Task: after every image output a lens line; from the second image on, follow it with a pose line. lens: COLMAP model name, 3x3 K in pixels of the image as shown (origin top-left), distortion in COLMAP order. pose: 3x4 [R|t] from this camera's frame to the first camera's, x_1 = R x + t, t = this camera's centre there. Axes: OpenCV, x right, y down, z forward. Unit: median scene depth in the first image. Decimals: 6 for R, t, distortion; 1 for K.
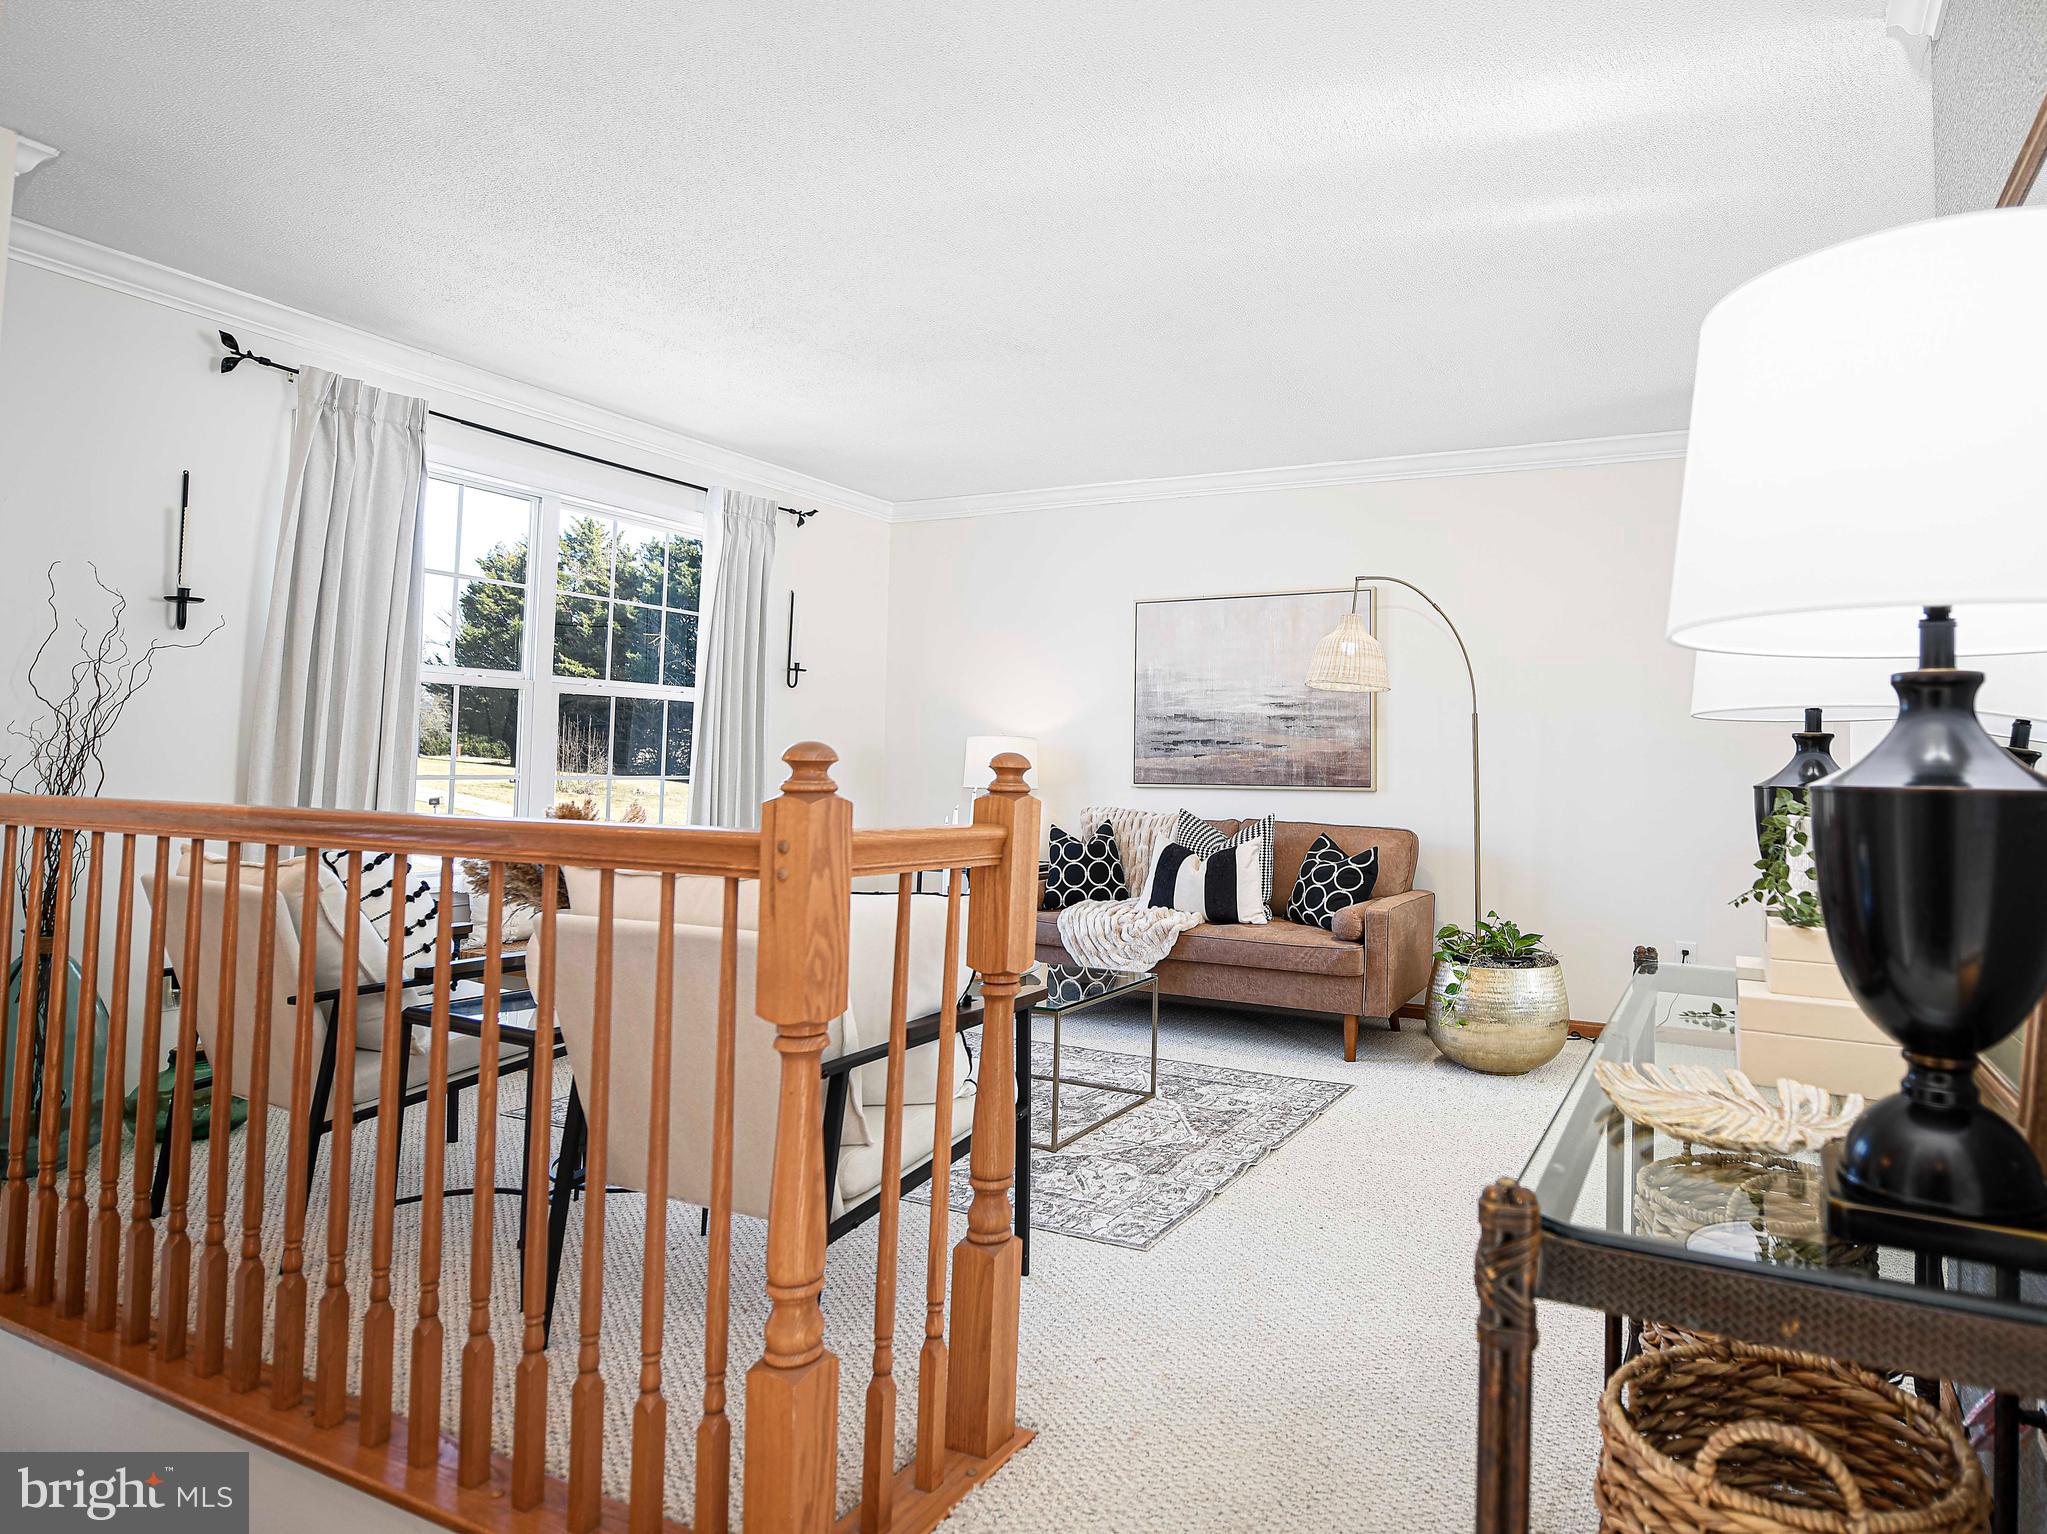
lens RADIAL K [[1153.9, 0, 1216.3], [0, 1153.9, 724.6], [0, 0, 1]] dist [-0.021543, -0.001638]
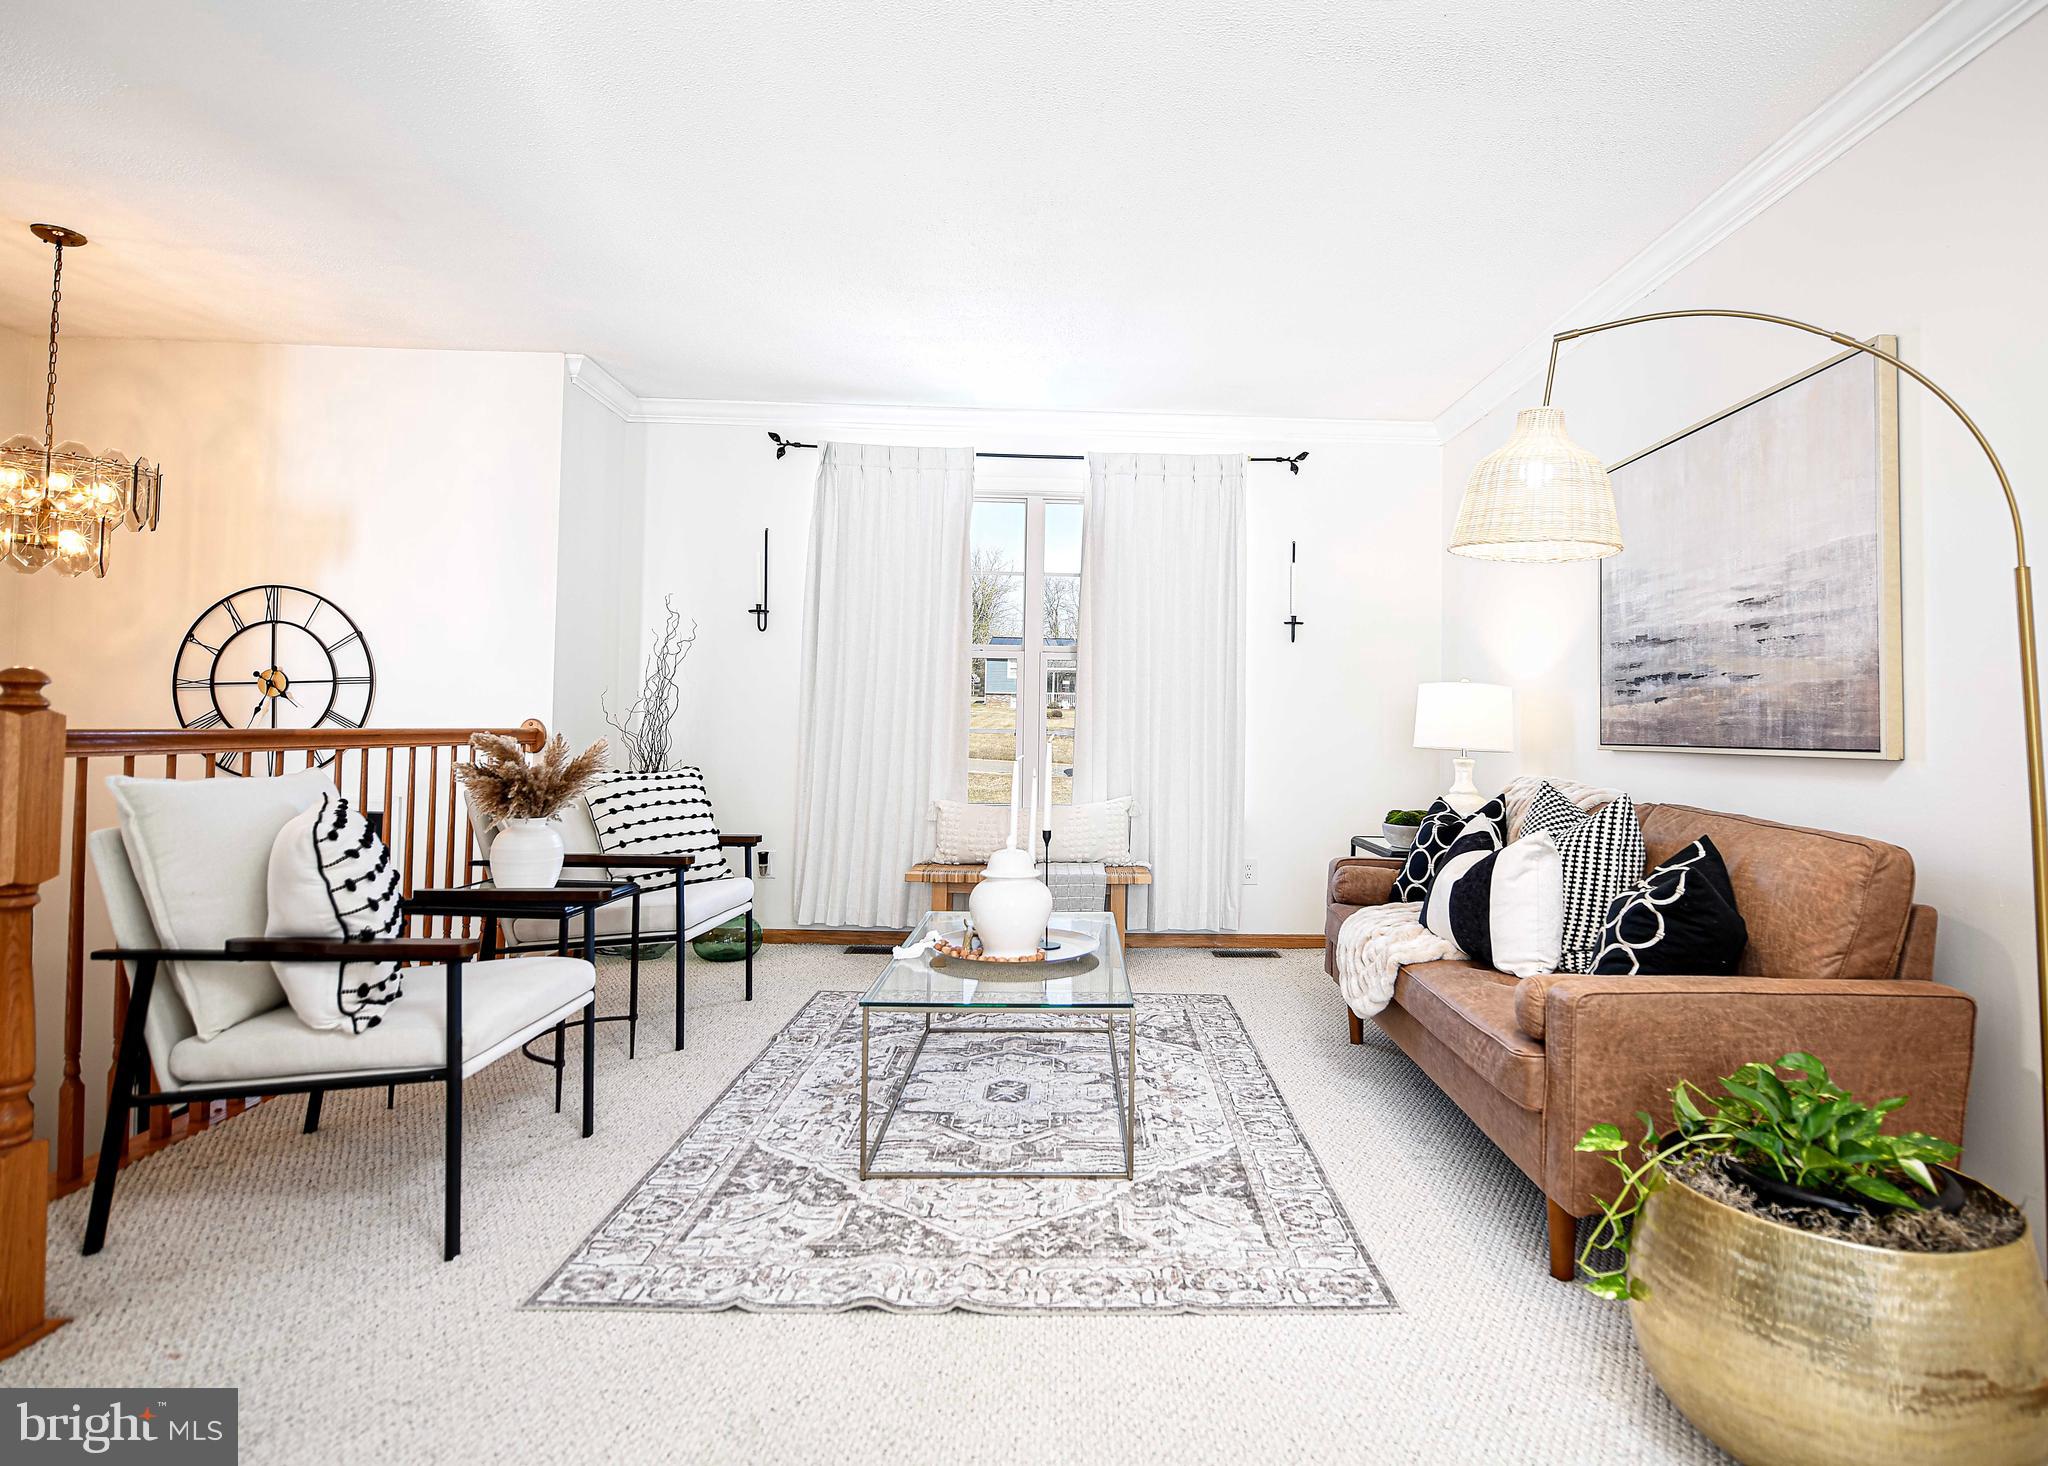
lens RADIAL K [[1053.4, 0, 1108.6], [0, 1053.4, 692.6], [0, 0, 1]] dist [-0.005429, -0.000564]
pose [[0.446680, -0.035770, -0.893979, 0.420138], [0.024197, 0.999318, -0.027894, 0.037497], [0.894367, -0.009172, 0.447241, 0.569044]]
